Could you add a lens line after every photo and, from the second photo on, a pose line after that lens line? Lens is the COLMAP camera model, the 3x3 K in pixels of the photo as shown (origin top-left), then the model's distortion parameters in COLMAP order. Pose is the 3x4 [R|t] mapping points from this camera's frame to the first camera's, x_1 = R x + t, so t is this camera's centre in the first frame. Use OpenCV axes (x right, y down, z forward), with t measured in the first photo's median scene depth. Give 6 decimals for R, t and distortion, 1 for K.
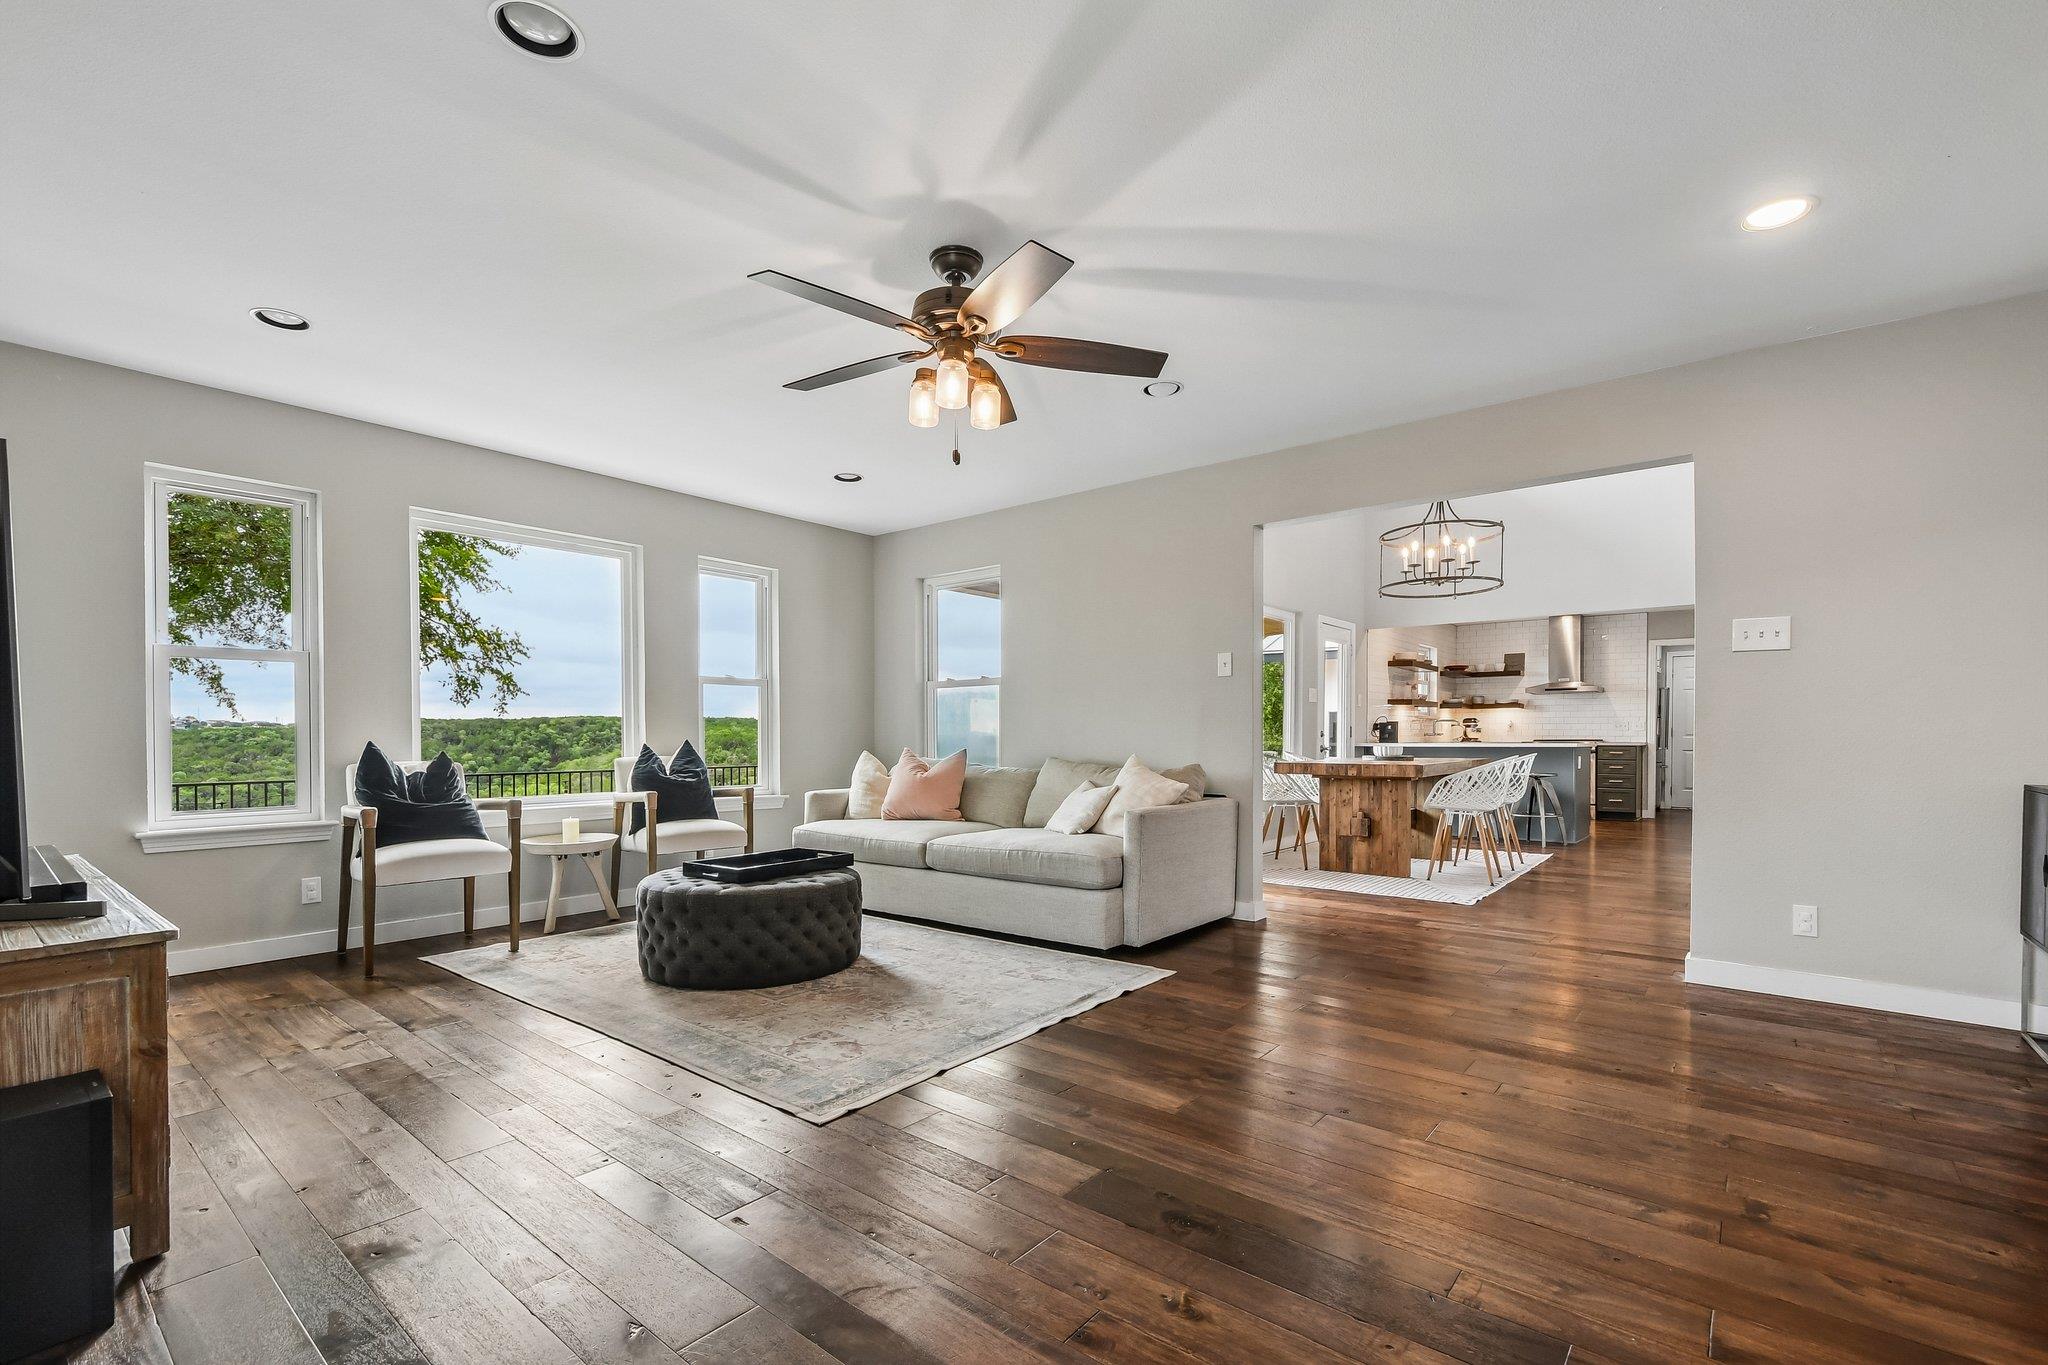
lens RADIAL K [[898.3, 0, 1021.0], [0, 898.3, 740.5], [0, 0, 1]] dist [-0.000782, 0.000024]
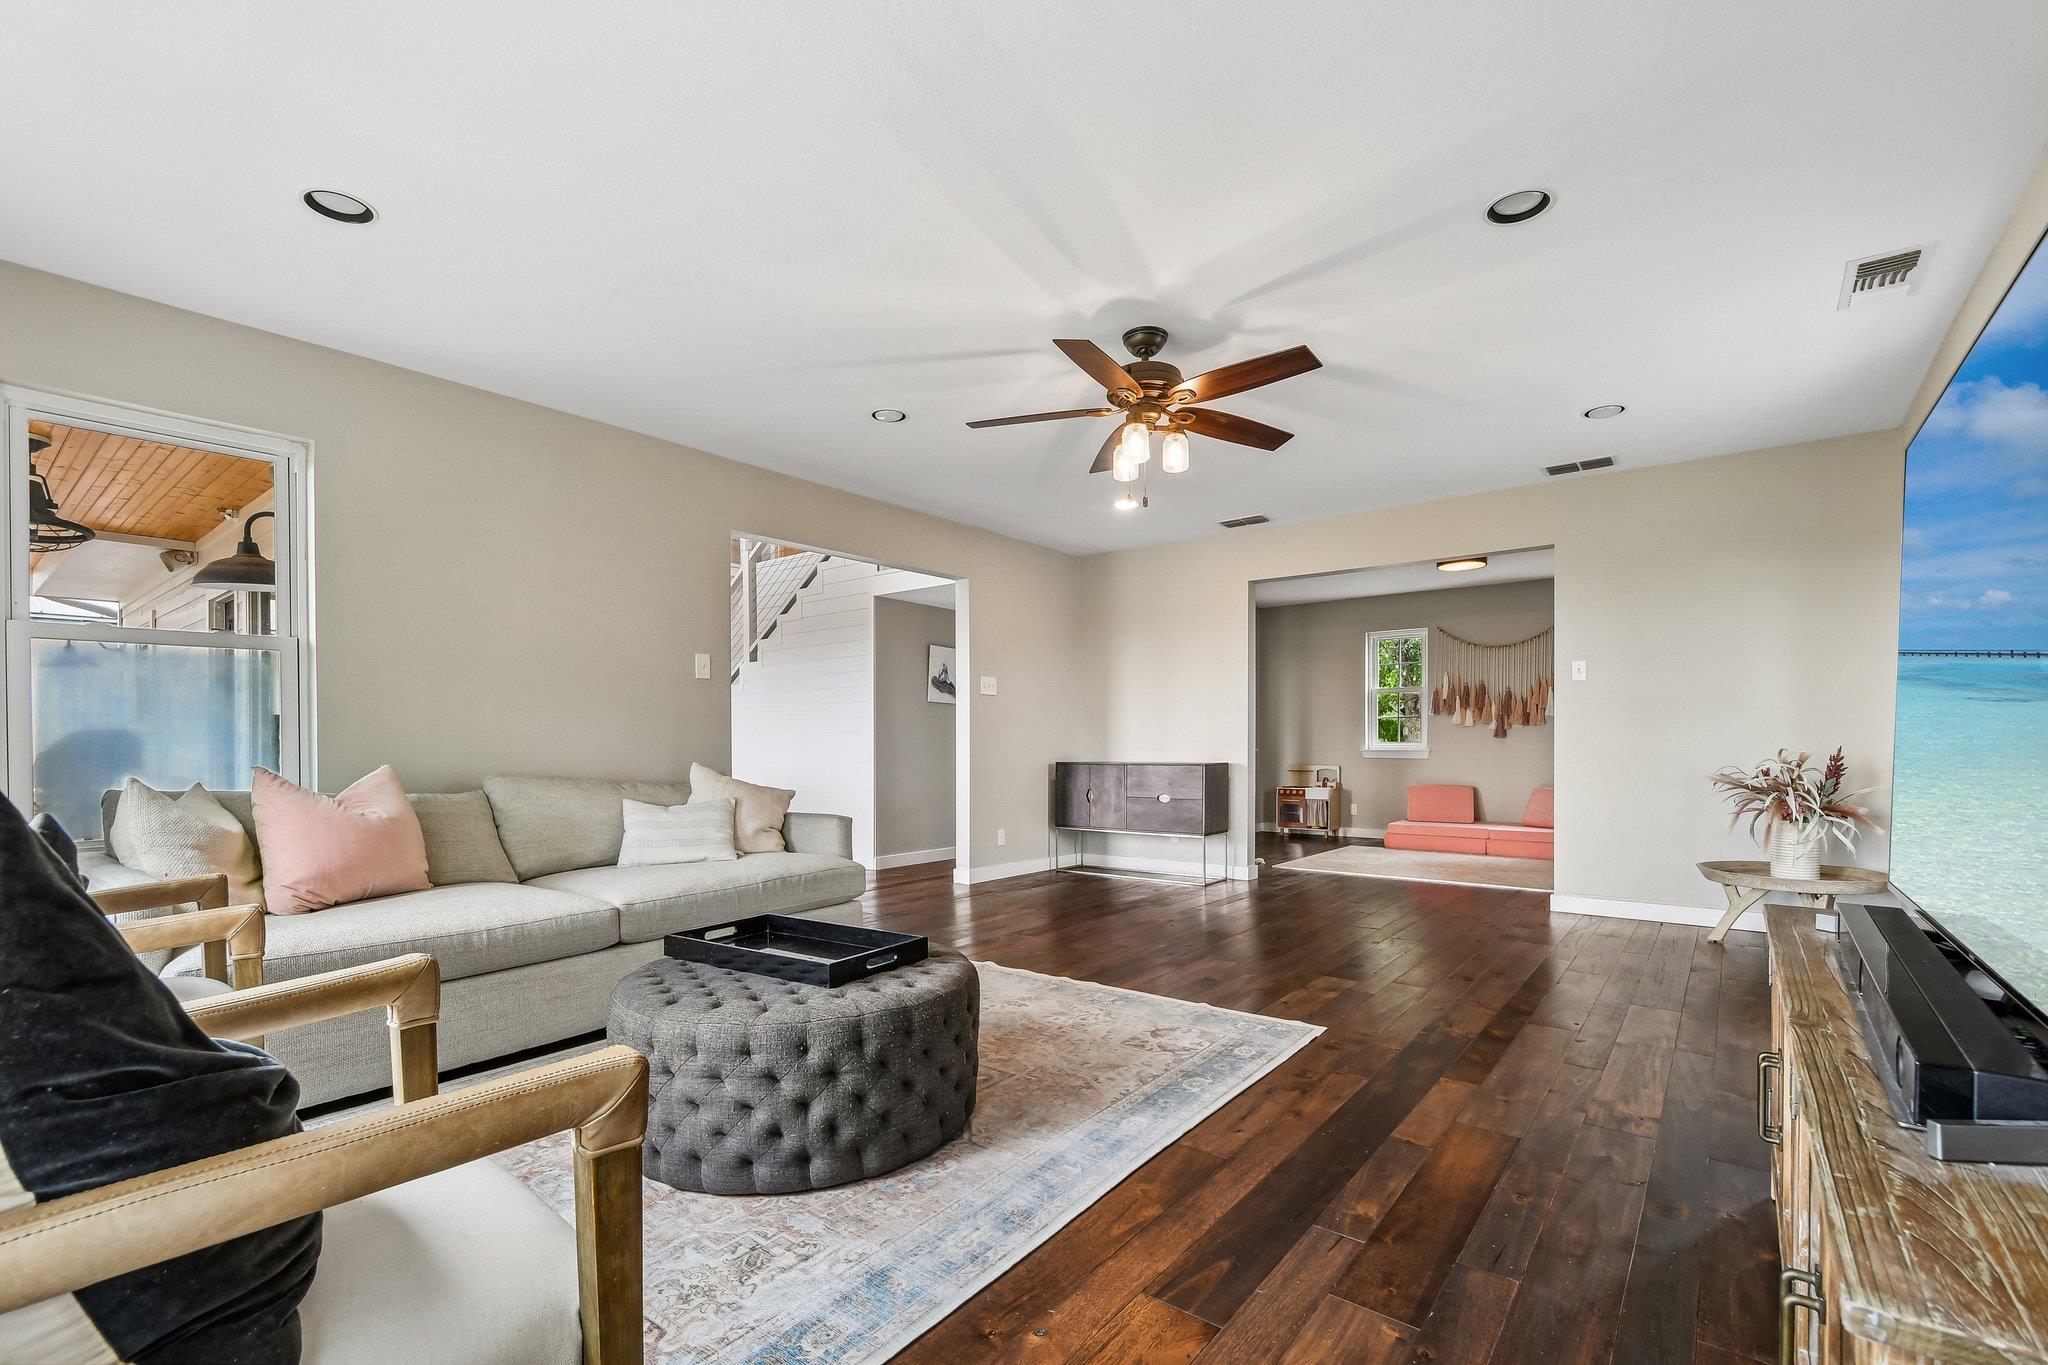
lens RADIAL K [[898.3, 0, 1021.0], [0, 898.3, 740.5], [0, 0, 1]] dist [-0.000782, 0.000024]
pose [[-0.017706, 0.003593, 0.999837, -0.761539], [0.009202, 0.999952, -0.003430, 0.000262], [-0.999801, 0.009140, -0.017738, 0.724339]]
